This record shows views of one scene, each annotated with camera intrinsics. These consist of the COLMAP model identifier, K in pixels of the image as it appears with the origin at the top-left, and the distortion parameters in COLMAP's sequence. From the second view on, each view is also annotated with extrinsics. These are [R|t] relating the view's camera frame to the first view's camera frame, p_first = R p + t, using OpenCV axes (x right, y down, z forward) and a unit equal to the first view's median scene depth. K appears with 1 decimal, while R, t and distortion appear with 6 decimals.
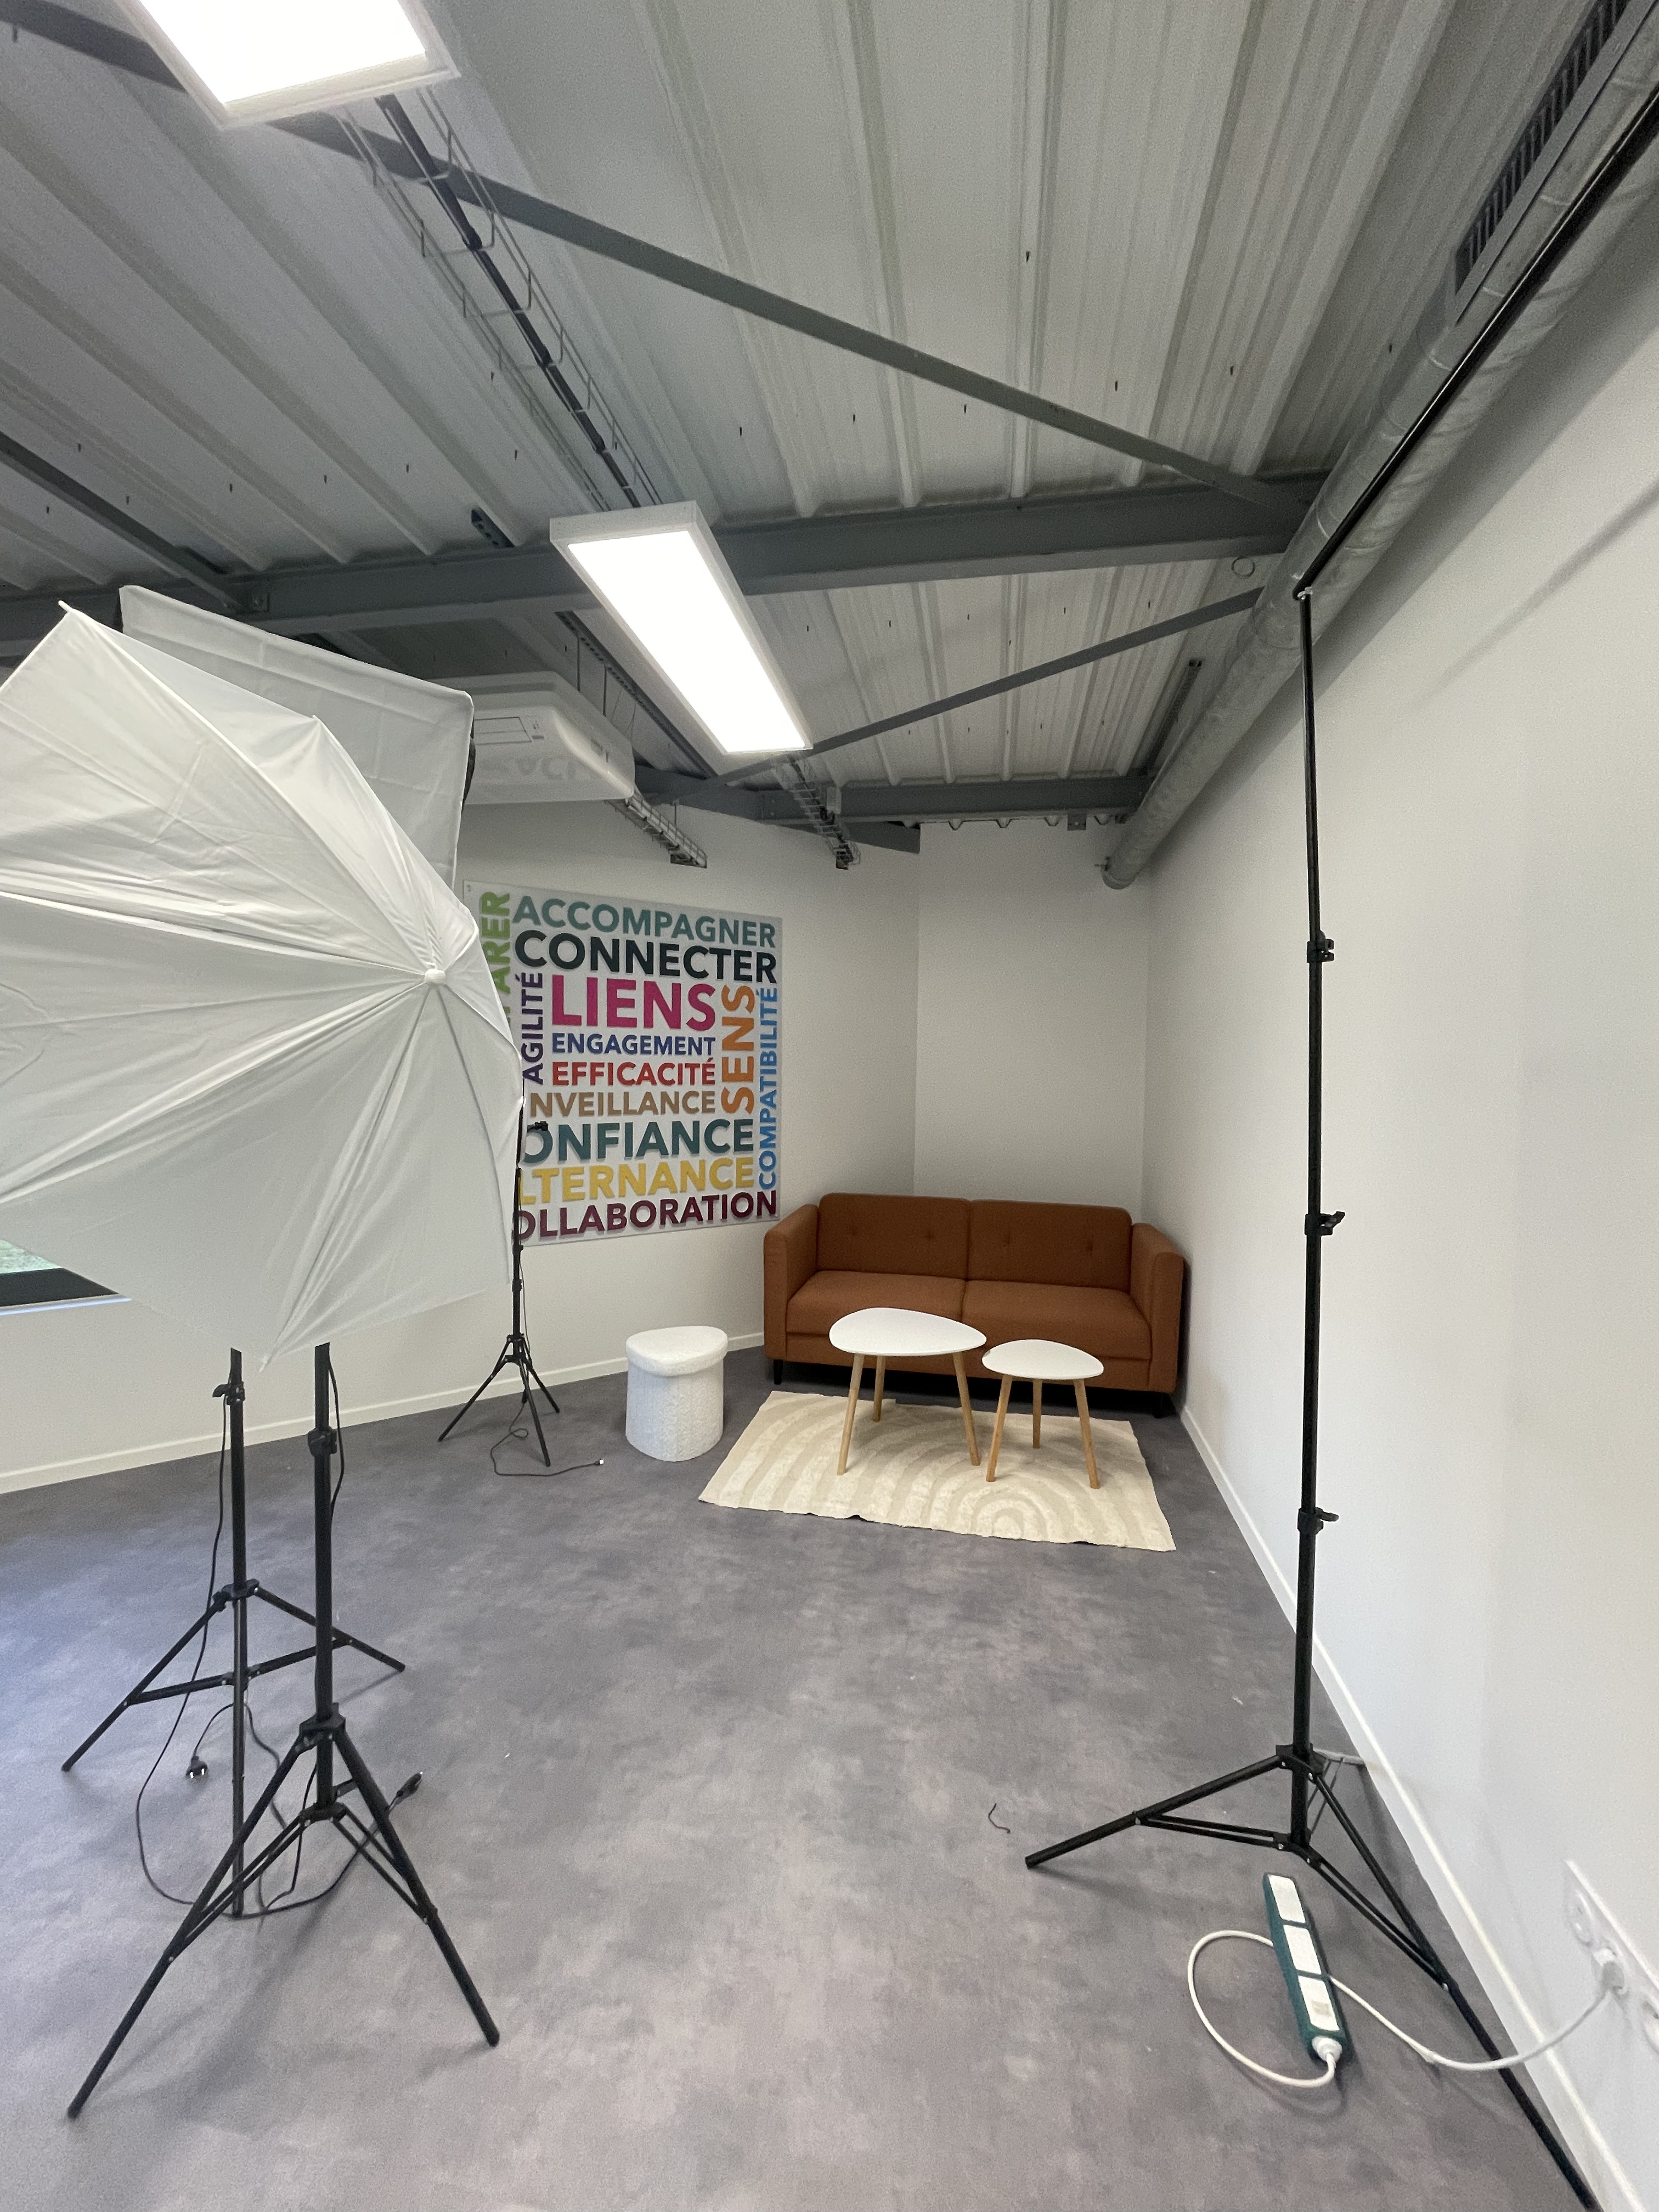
lens RADIAL K [[917.4, 0, 829.5], [0, 917.4, 1106.0], [0, 0, 1]] dist [0.018329, -0.017786]
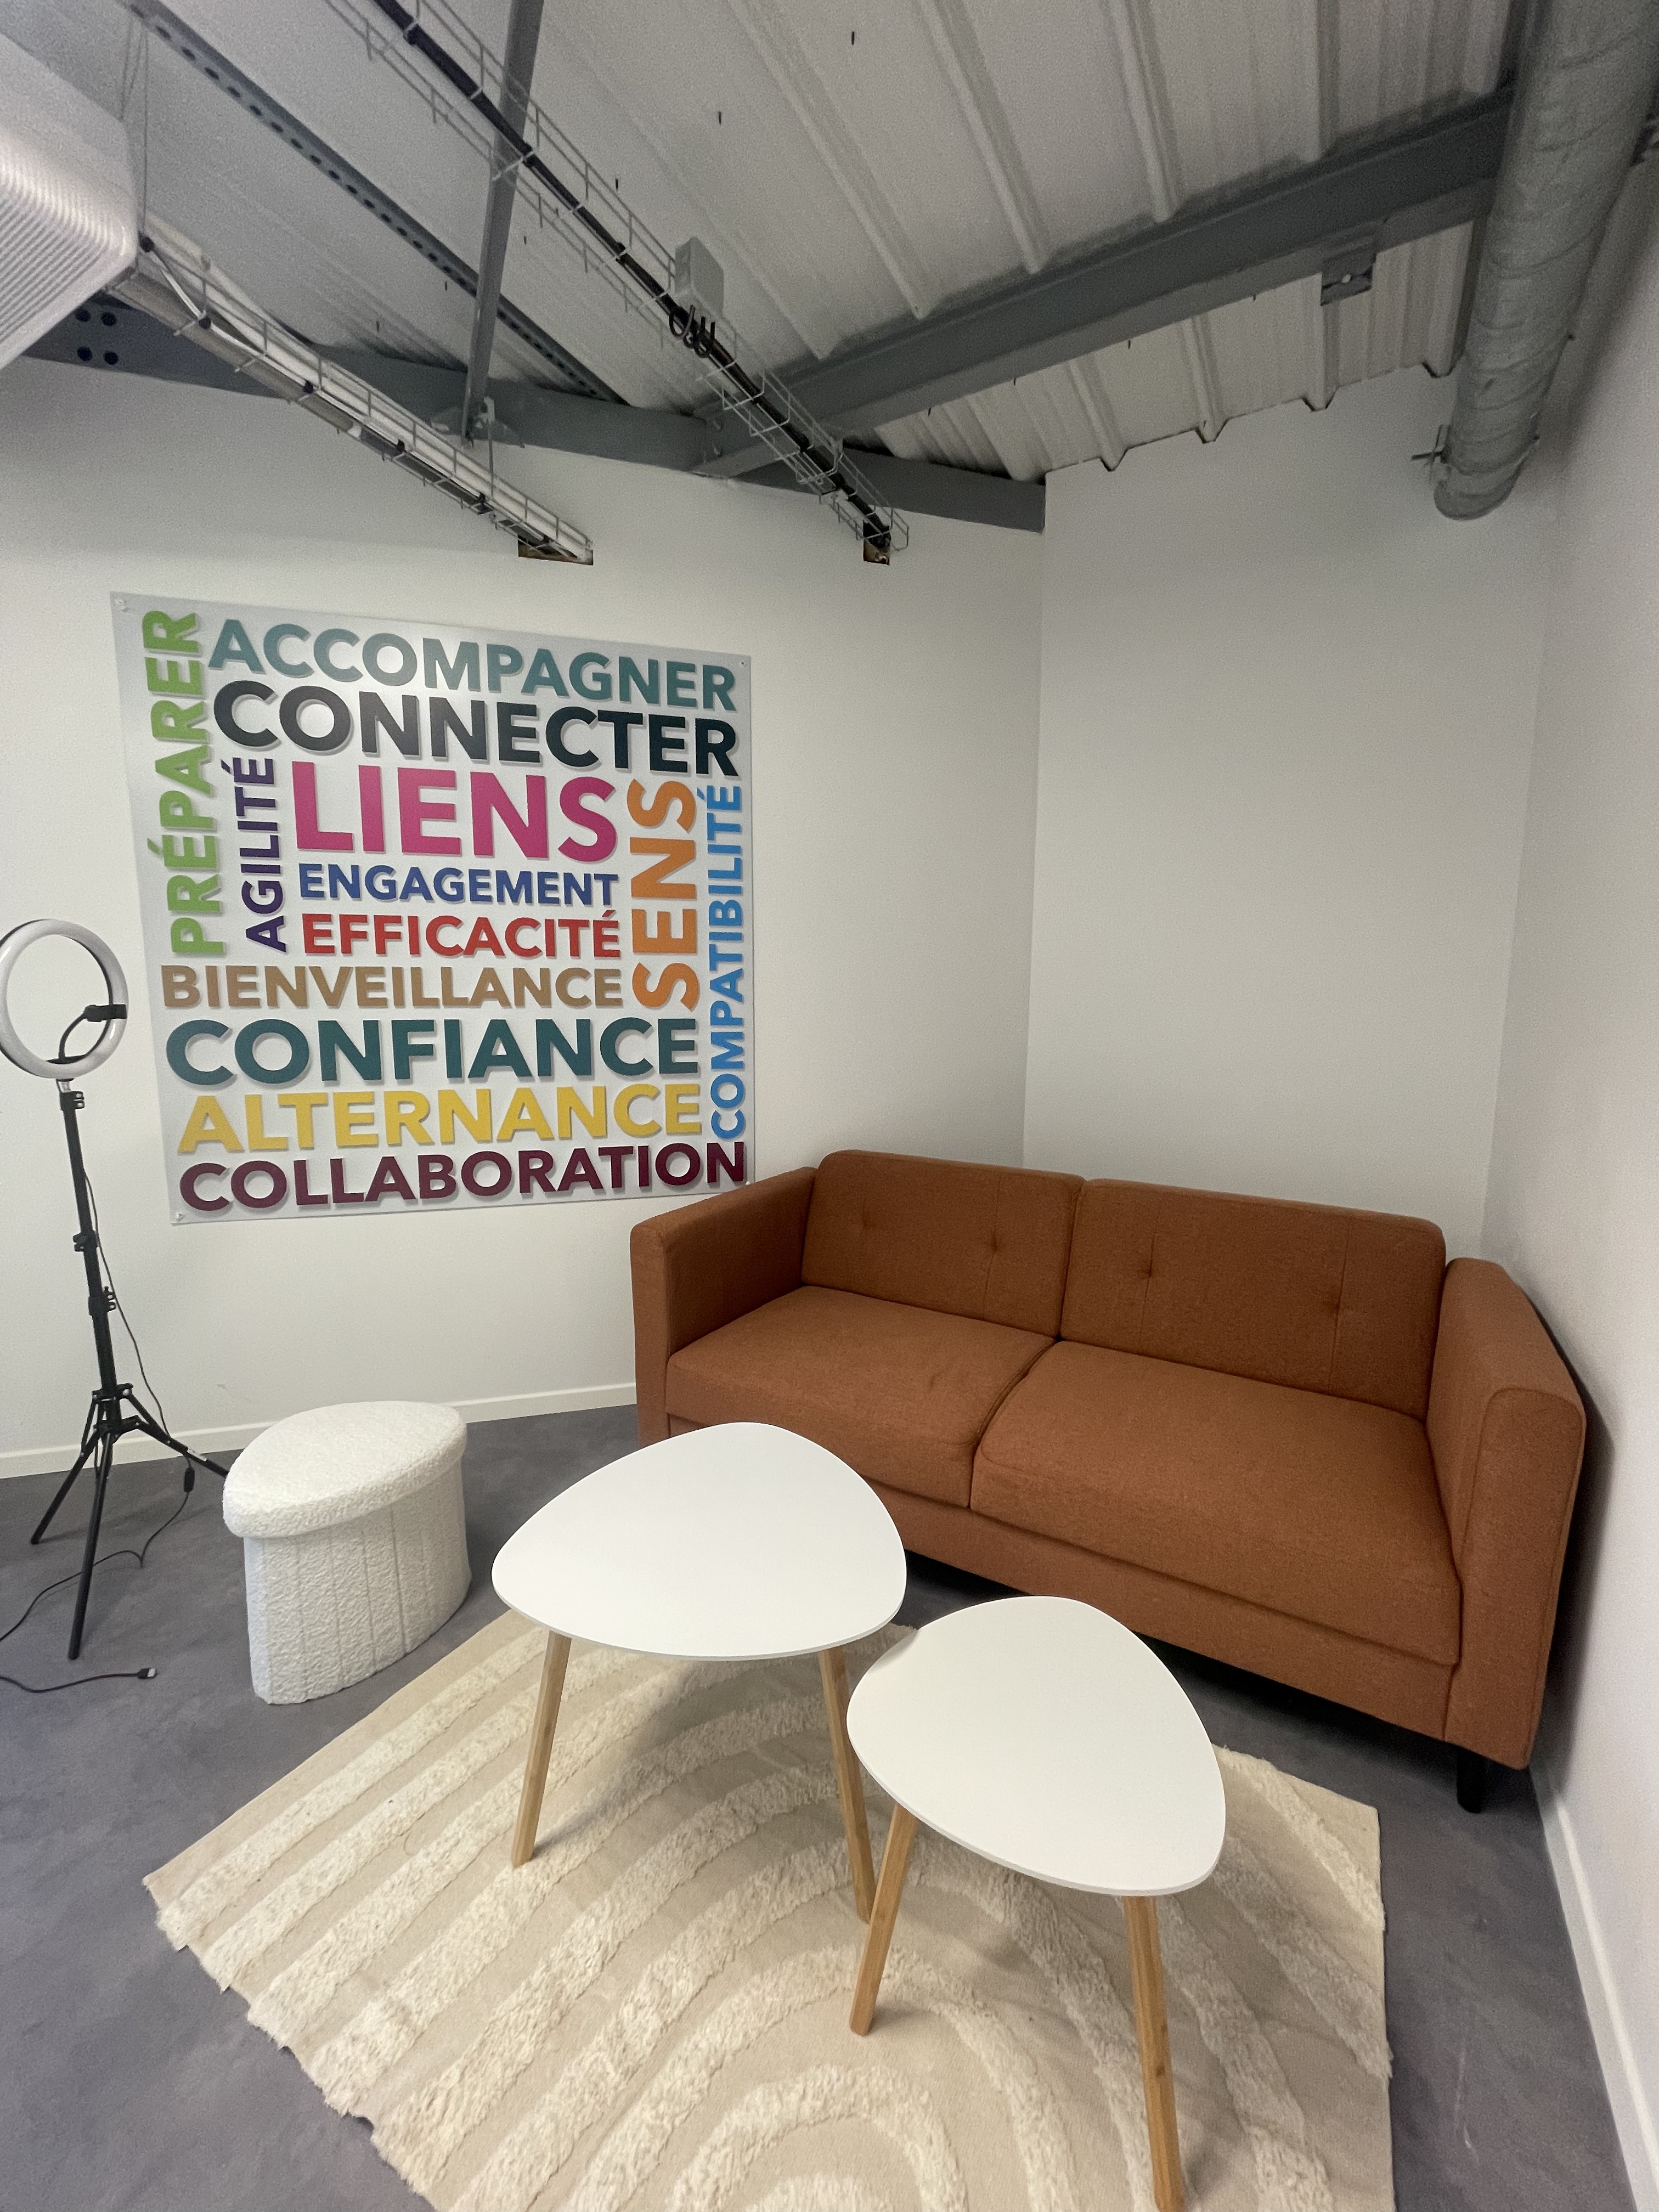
lens RADIAL K [[885.8, 0, 827.0], [0, 885.8, 1105.9], [0, 0, 1]] dist [-0.007032, 0.000358]
pose [[0.939724, 0.034467, -0.340193, 0.206373], [-0.007331, 0.996709, 0.080732, 0.026051], [0.341856, -0.073372, 0.936884, 0.554295]]
